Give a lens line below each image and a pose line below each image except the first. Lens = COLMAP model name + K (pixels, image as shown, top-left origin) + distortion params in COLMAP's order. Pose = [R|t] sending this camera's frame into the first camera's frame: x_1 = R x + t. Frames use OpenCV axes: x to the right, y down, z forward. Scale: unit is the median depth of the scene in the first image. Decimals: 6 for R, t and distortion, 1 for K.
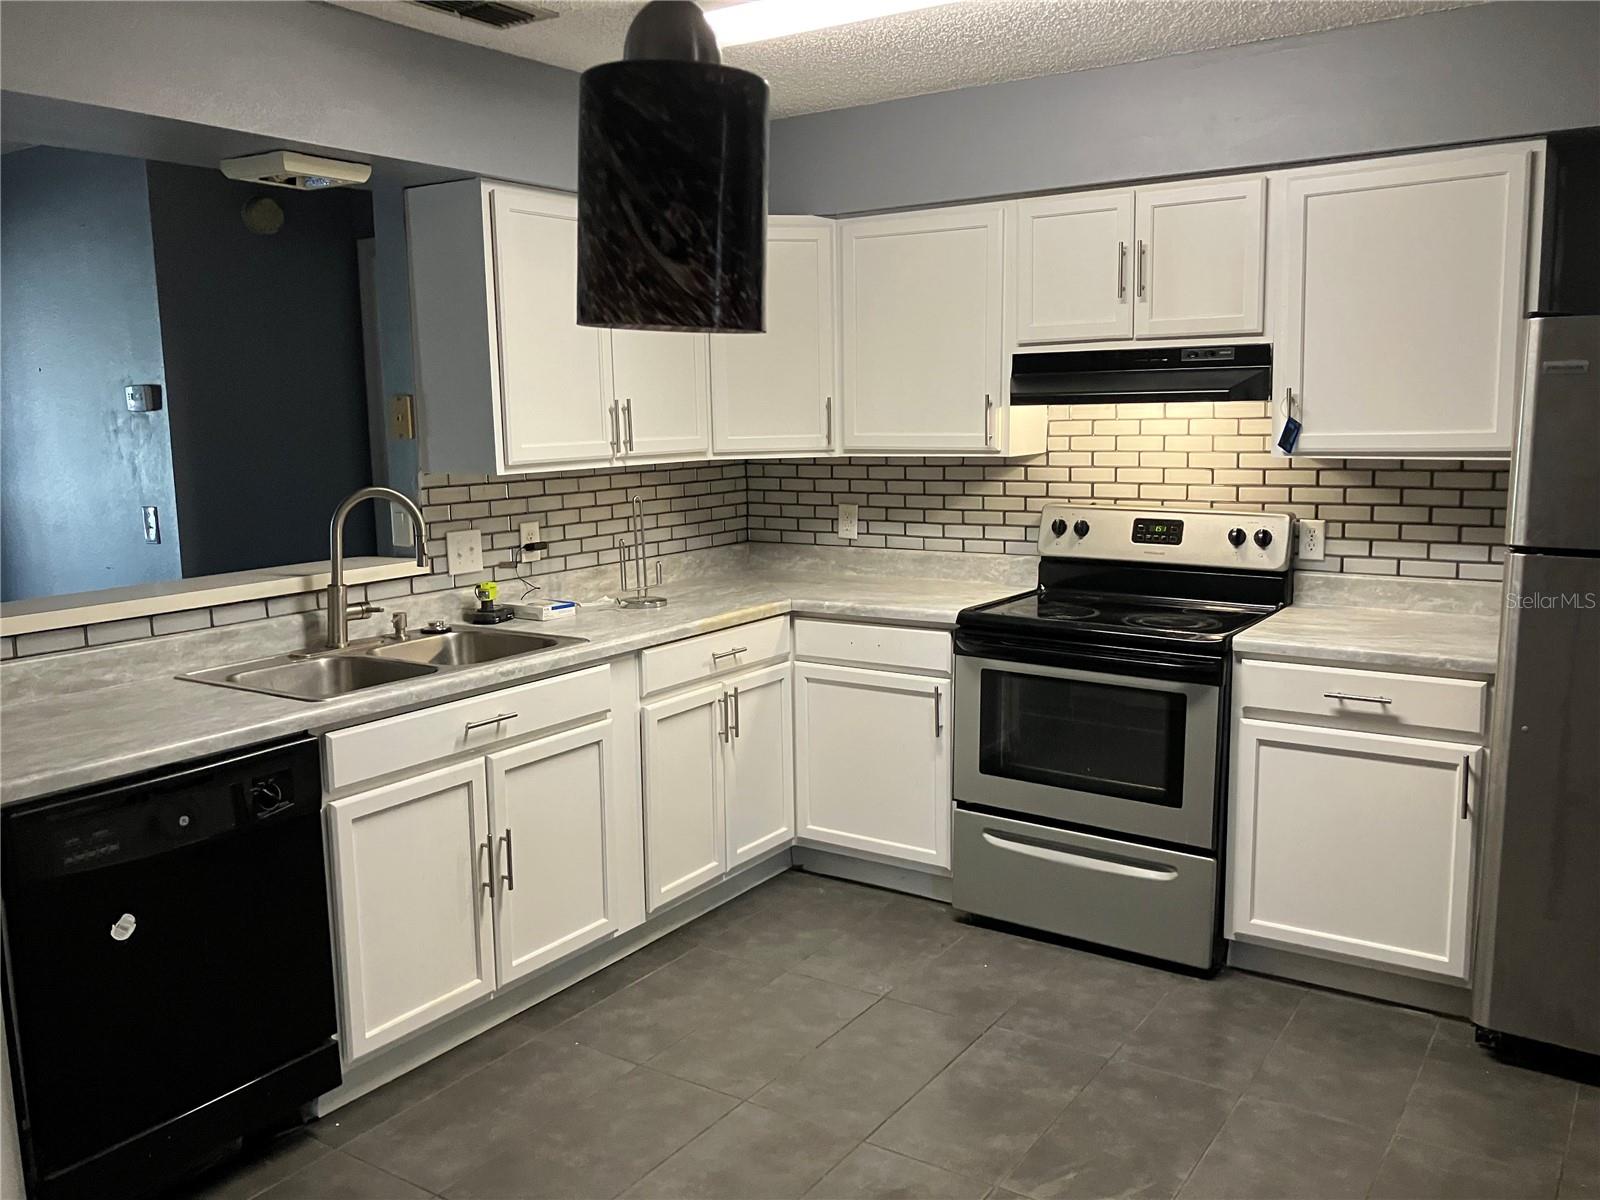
lens RADIAL K [[1325.8, 0, 802.0], [0, 1325.8, 584.1], [0, 0, 1]] dist [0.007290, 0.003434]
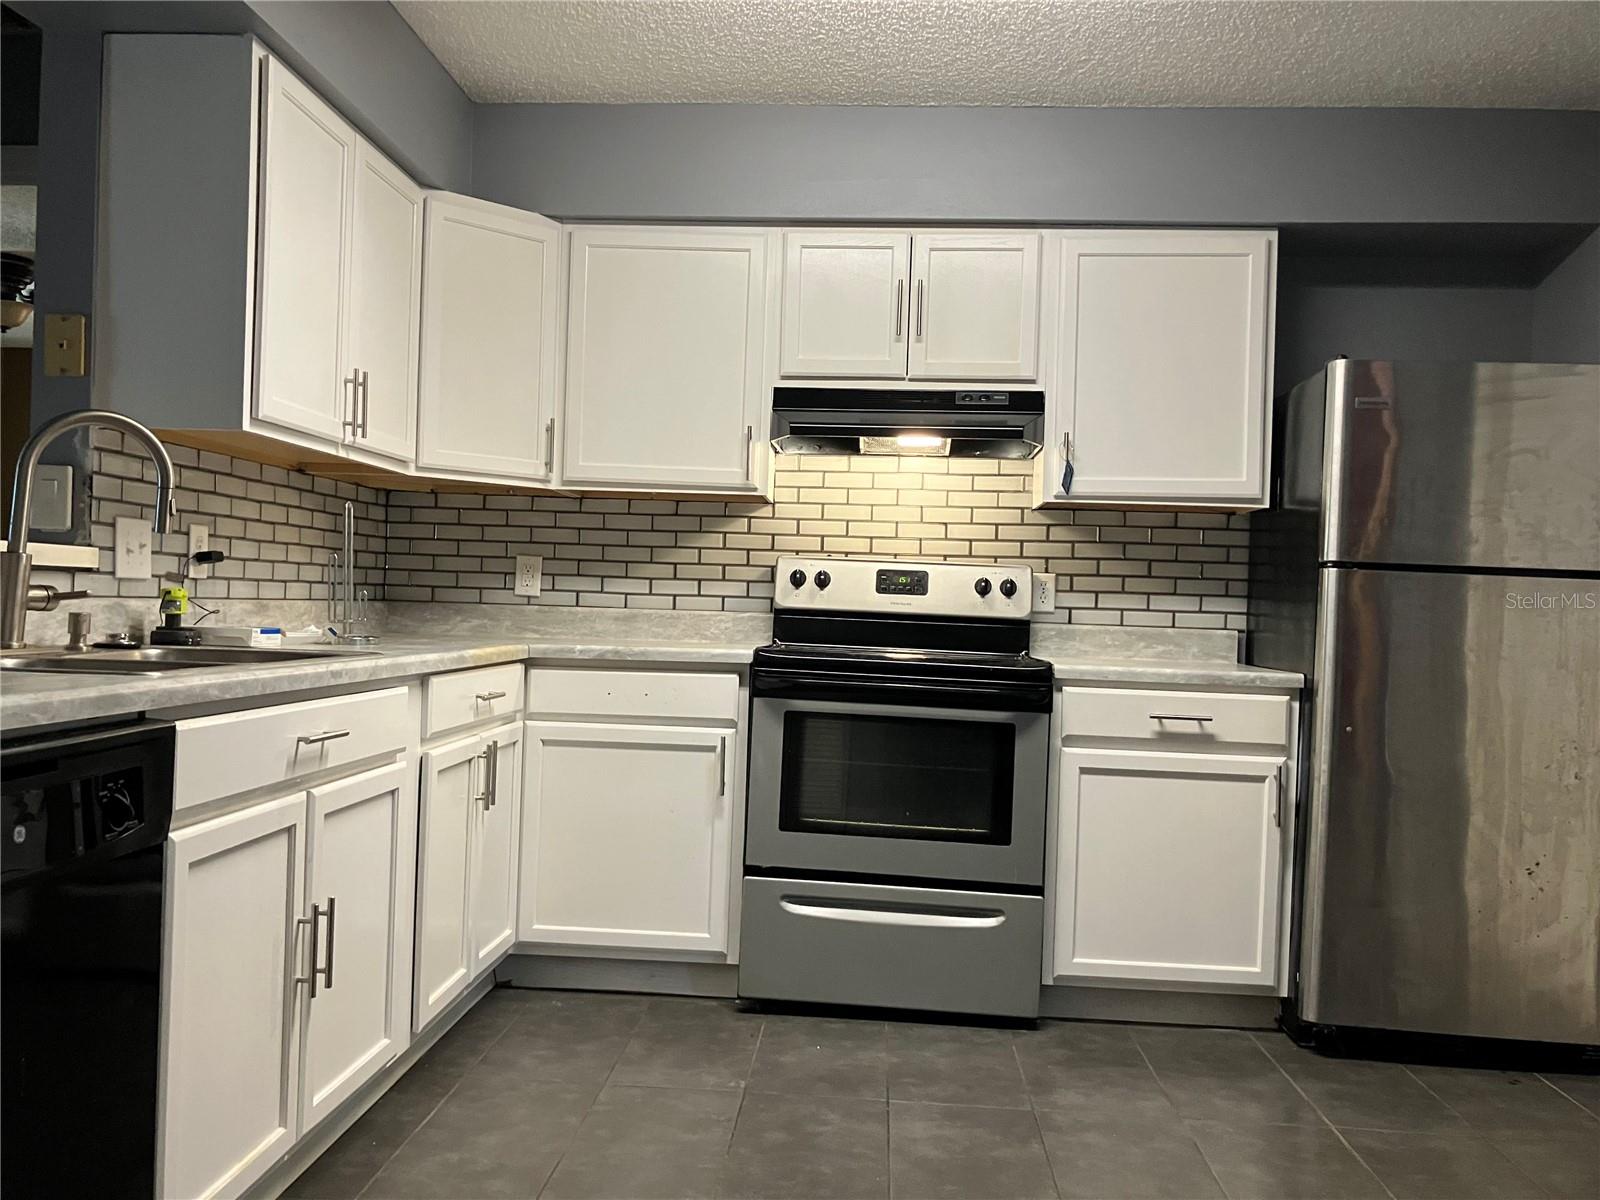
lens RADIAL K [[1325.4, 0, 800.0], [0, 1325.4, 600.0], [0, 0, 1]] dist [0.124843, -0.343018]
pose [[0.862969, 0.047227, 0.503045, -0.305109], [0.021397, 0.991313, -0.129772, 0.103920], [-0.504804, 0.122752, 0.854462, 0.209432]]
